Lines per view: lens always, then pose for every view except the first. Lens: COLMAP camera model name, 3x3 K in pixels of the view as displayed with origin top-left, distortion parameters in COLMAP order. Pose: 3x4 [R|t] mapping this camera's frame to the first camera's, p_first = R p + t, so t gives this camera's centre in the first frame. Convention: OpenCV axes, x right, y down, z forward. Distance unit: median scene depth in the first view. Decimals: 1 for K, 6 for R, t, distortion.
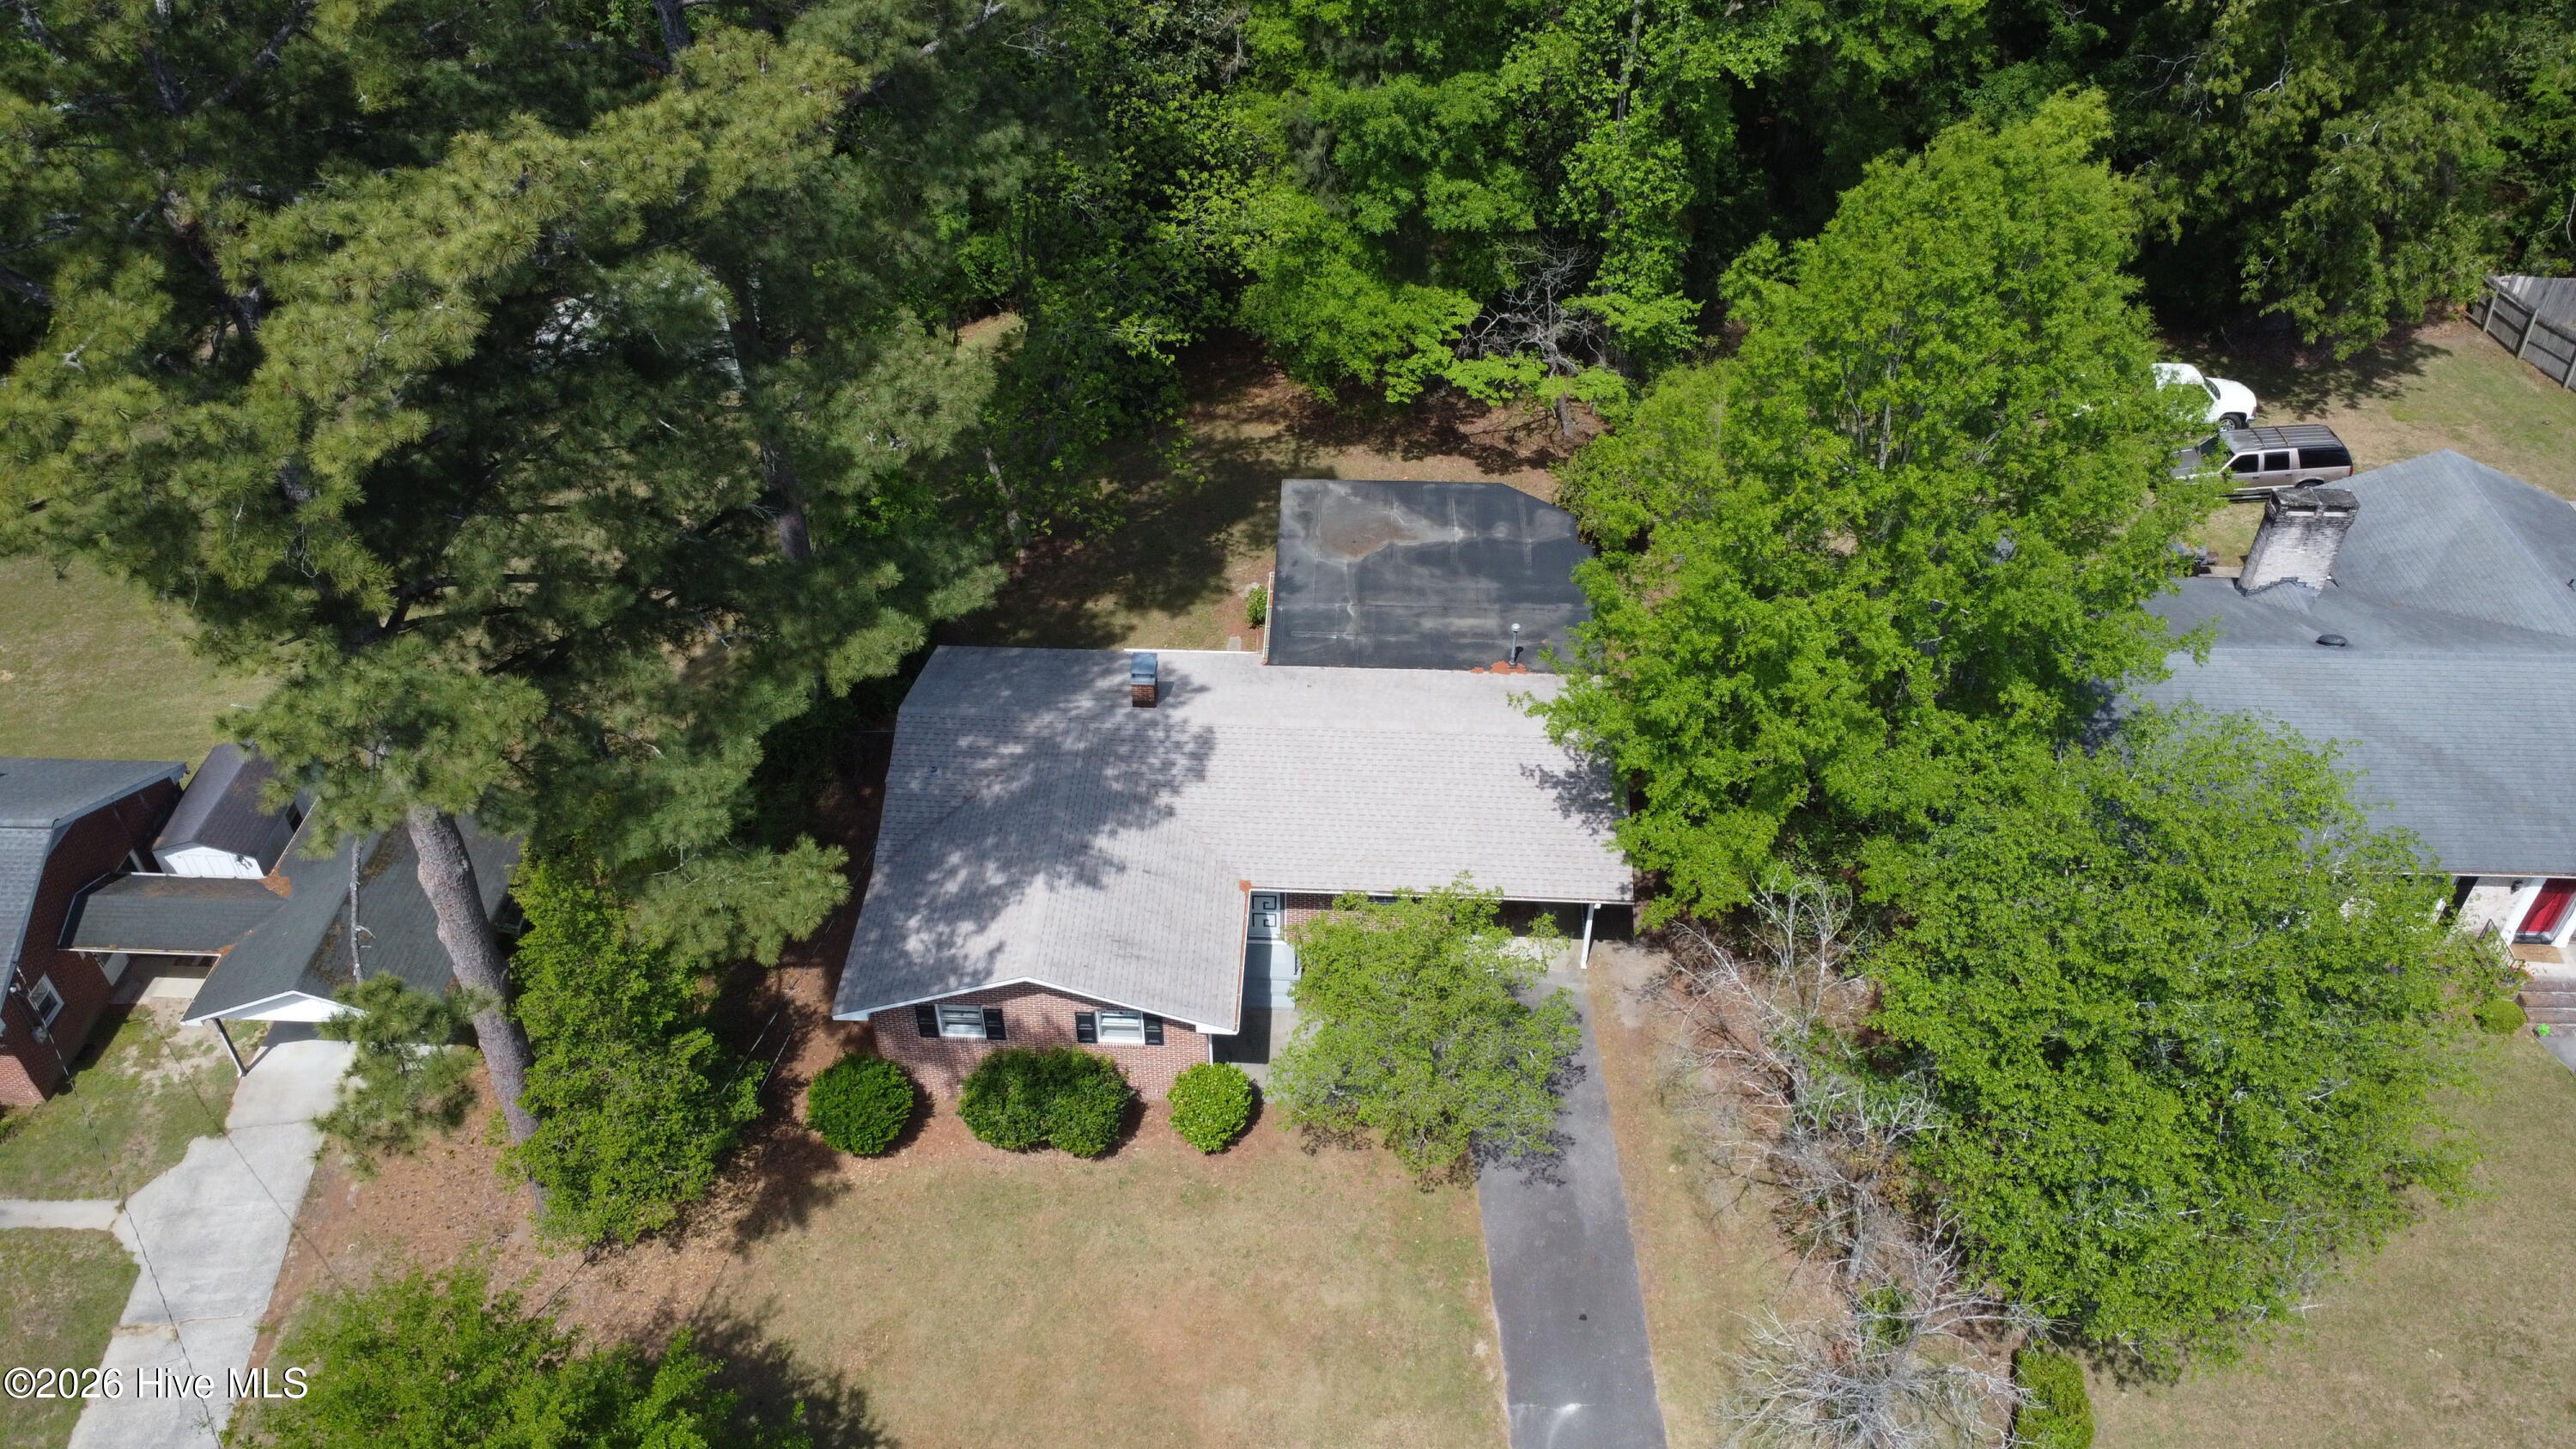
lens RADIAL K [[1941.3, 0, 1288.0], [0, 1941.3, 724.5], [0, 0, 1]] dist [0.004787, -0.011256]
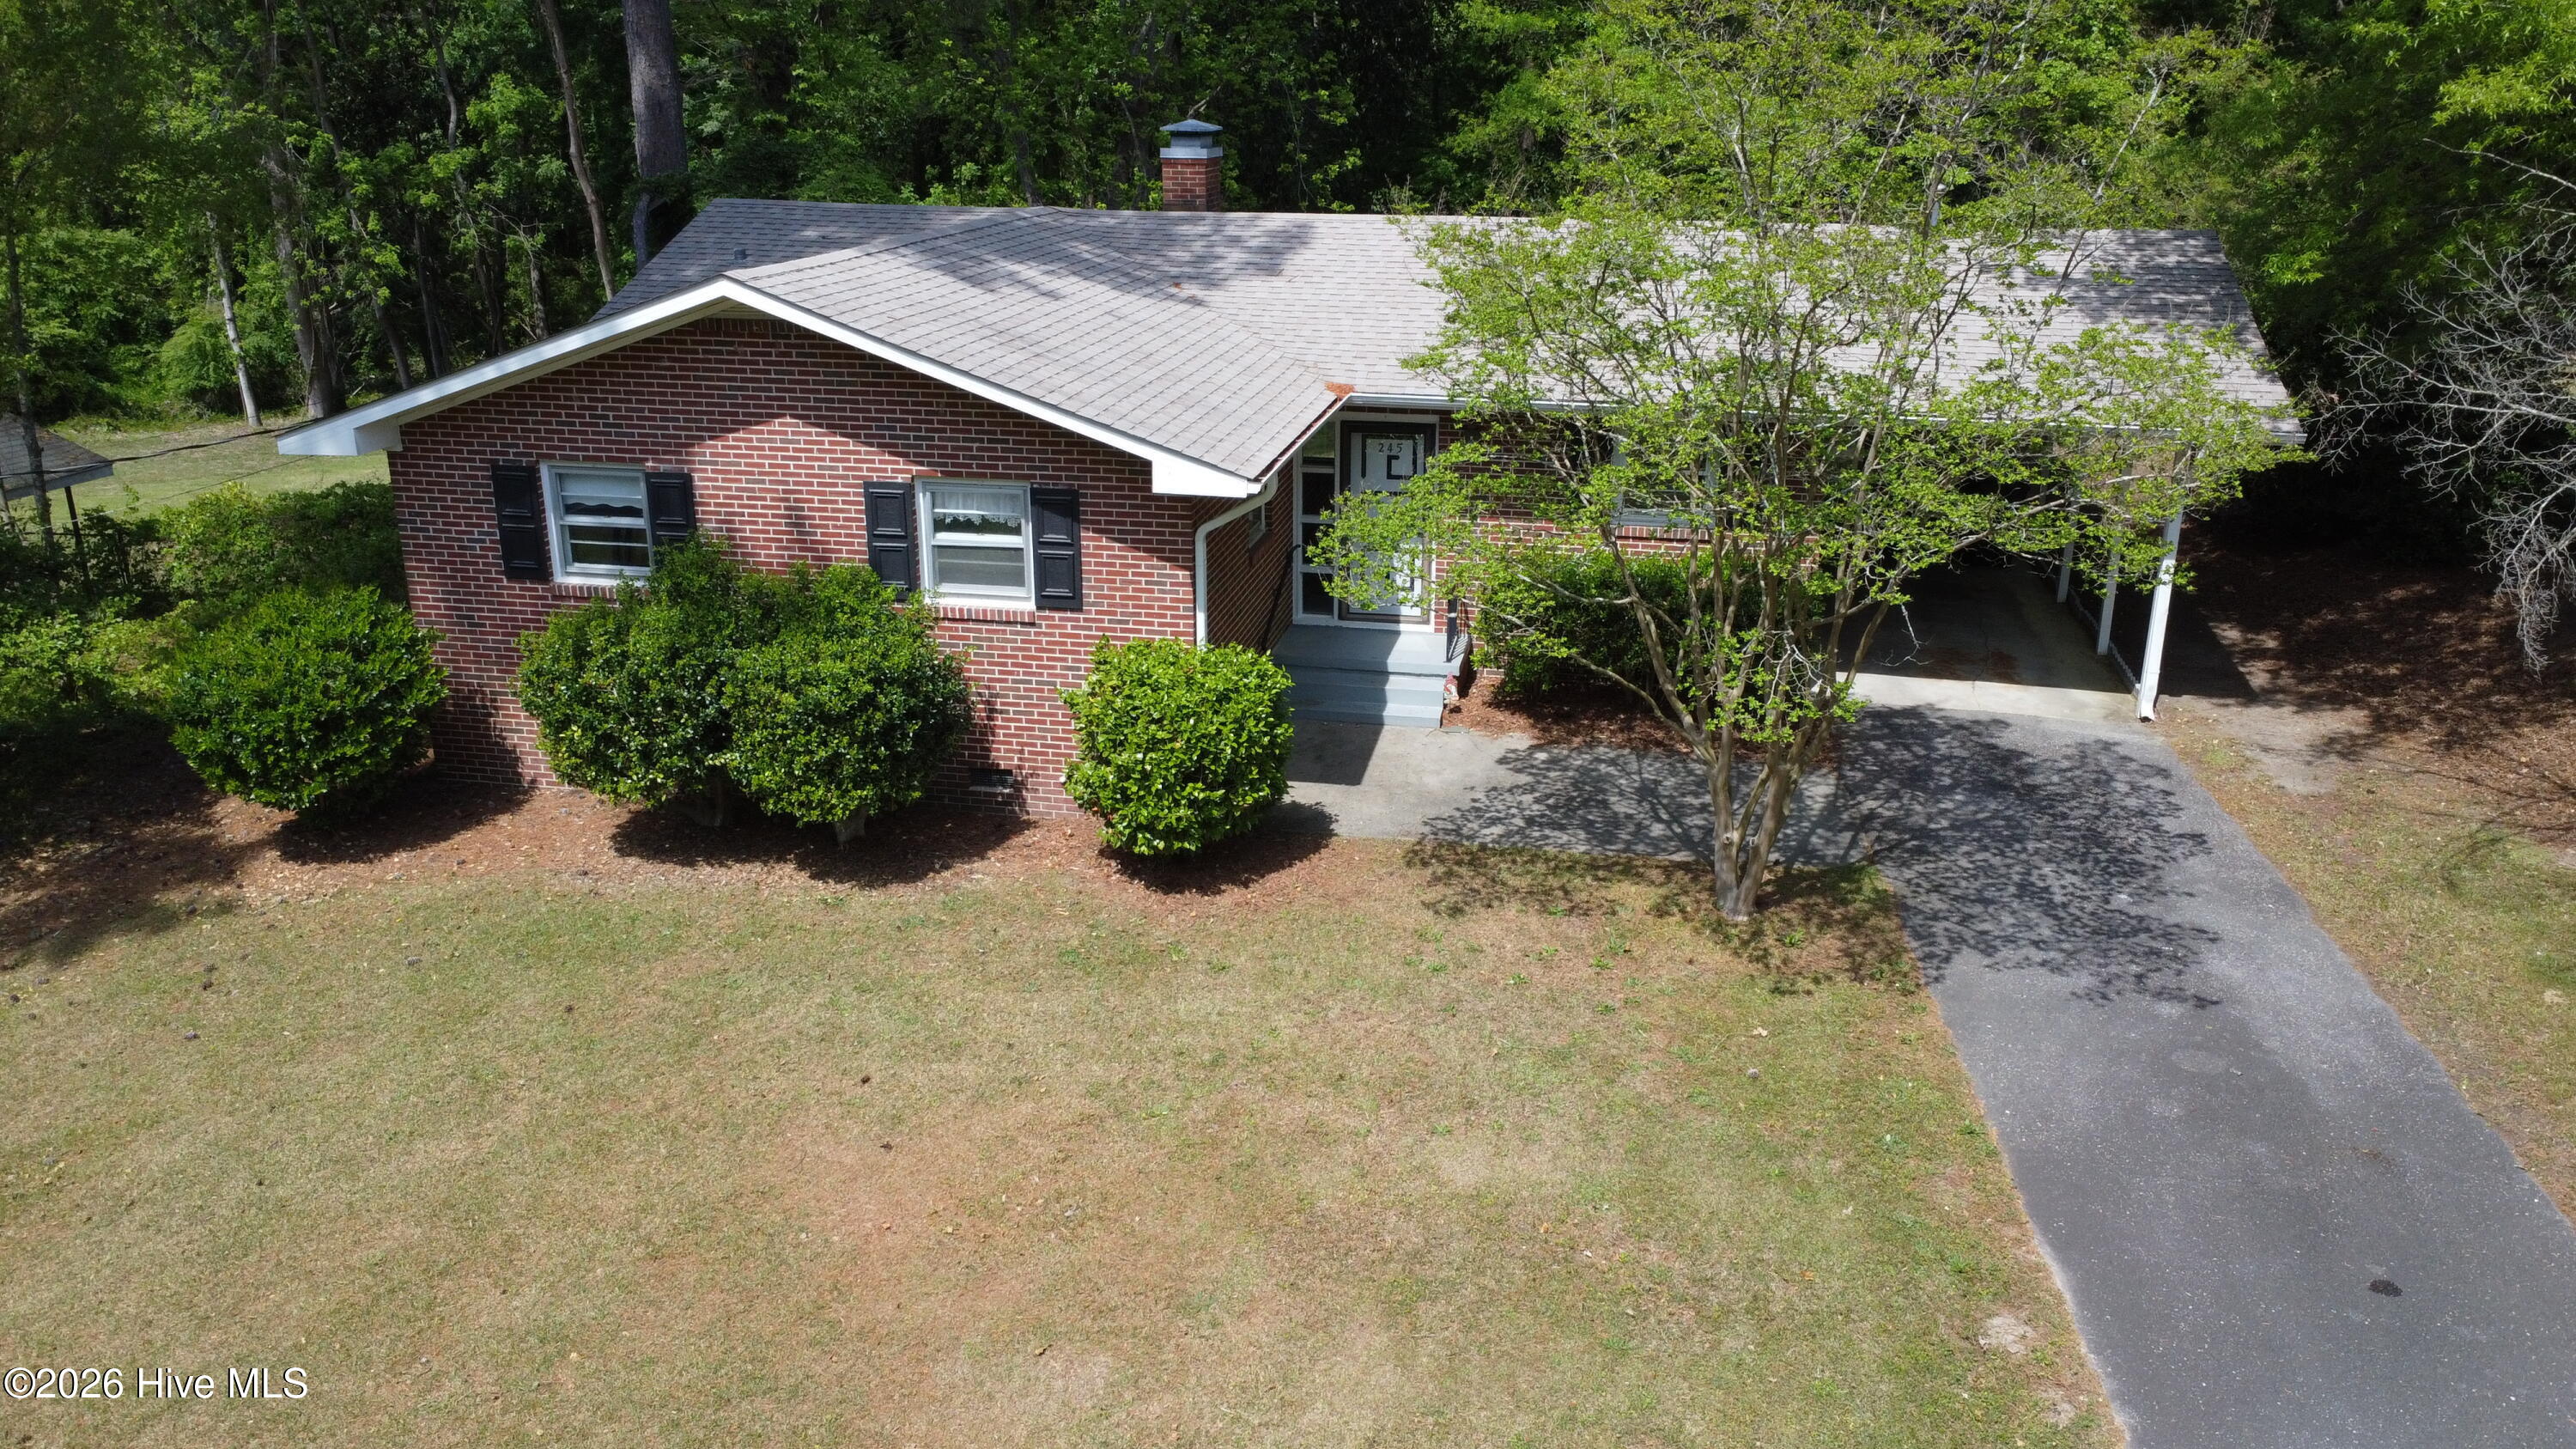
lens RADIAL K [[1941.3, 0, 1288.0], [0, 1941.3, 724.5], [0, 0, 1]] dist [0.004787, -0.011256]
pose [[0.988752, 0.049292, -0.141208, 0.032409], [-0.097915, 0.927017, -0.362010, 0.321966], [0.113058, 0.371765, 0.921417, 0.655515]]
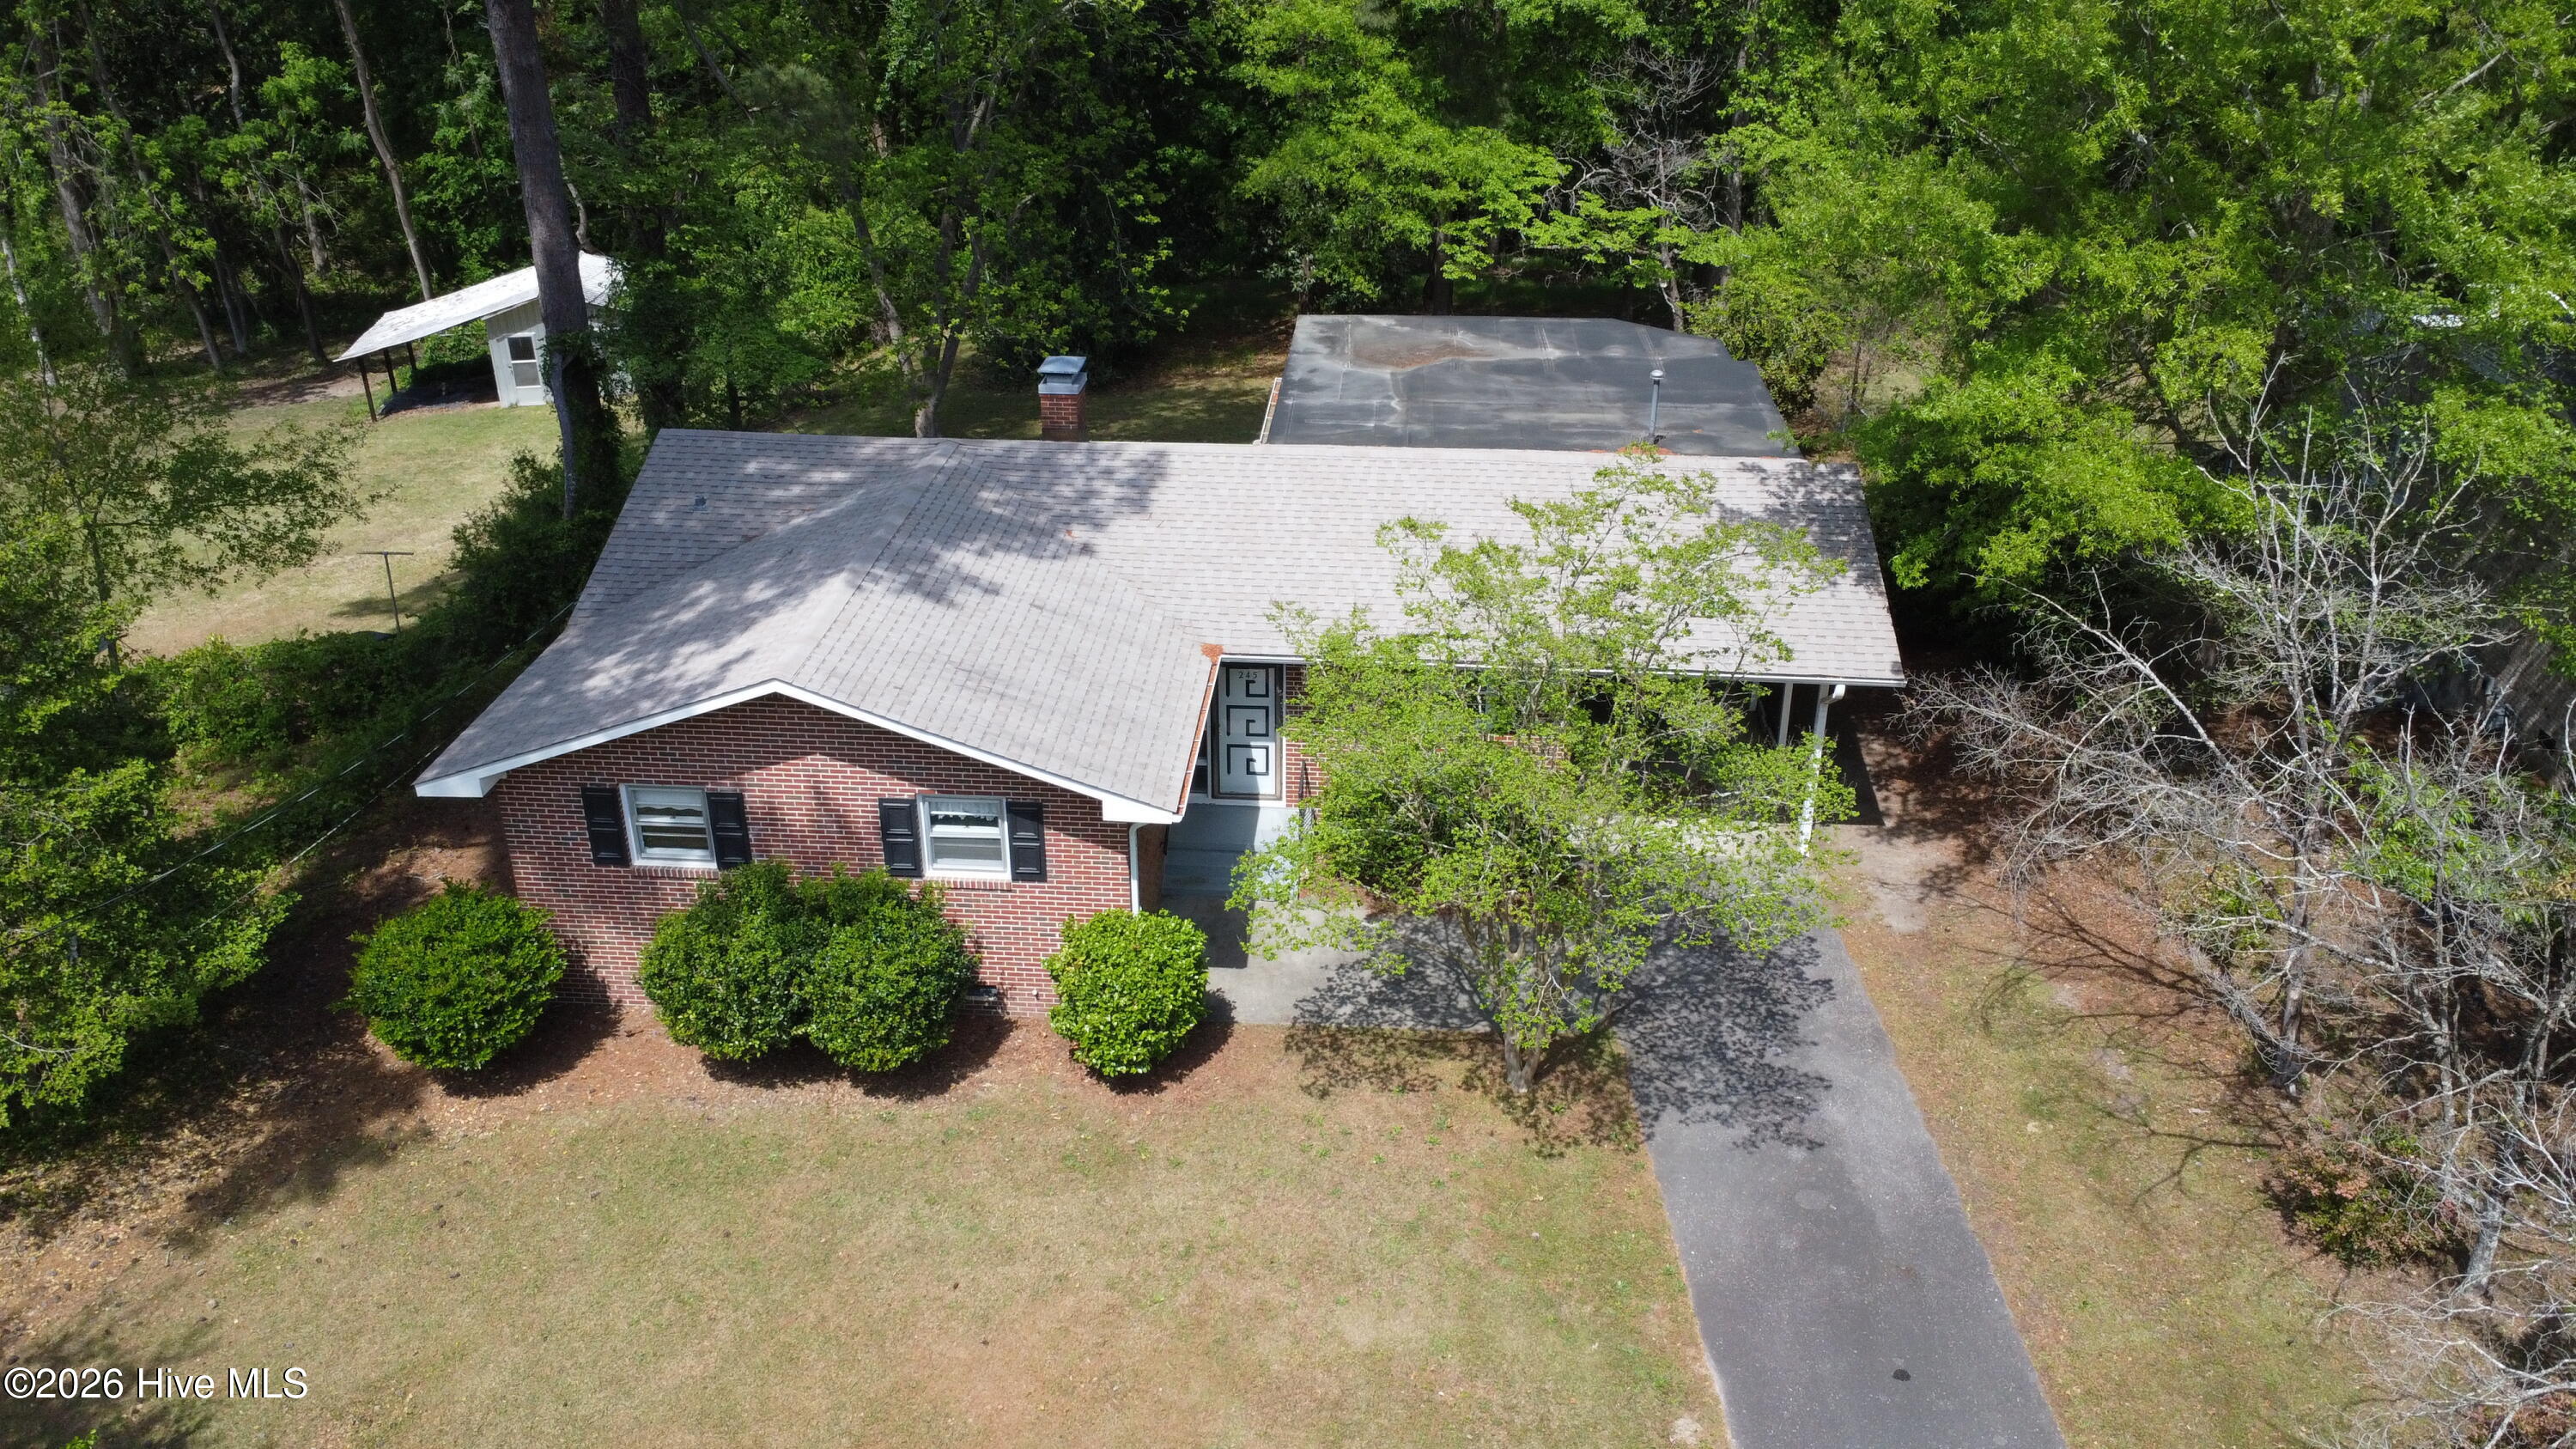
lens RADIAL K [[1941.3, 0, 1288.0], [0, 1941.3, 724.5], [0, 0, 1]] dist [0.004787, -0.011256]
pose [[0.999759, 0.012468, -0.018042, 0.011081], [-0.016498, 0.969607, -0.244110, 0.251811], [0.014450, 0.244349, 0.969580, 0.475484]]
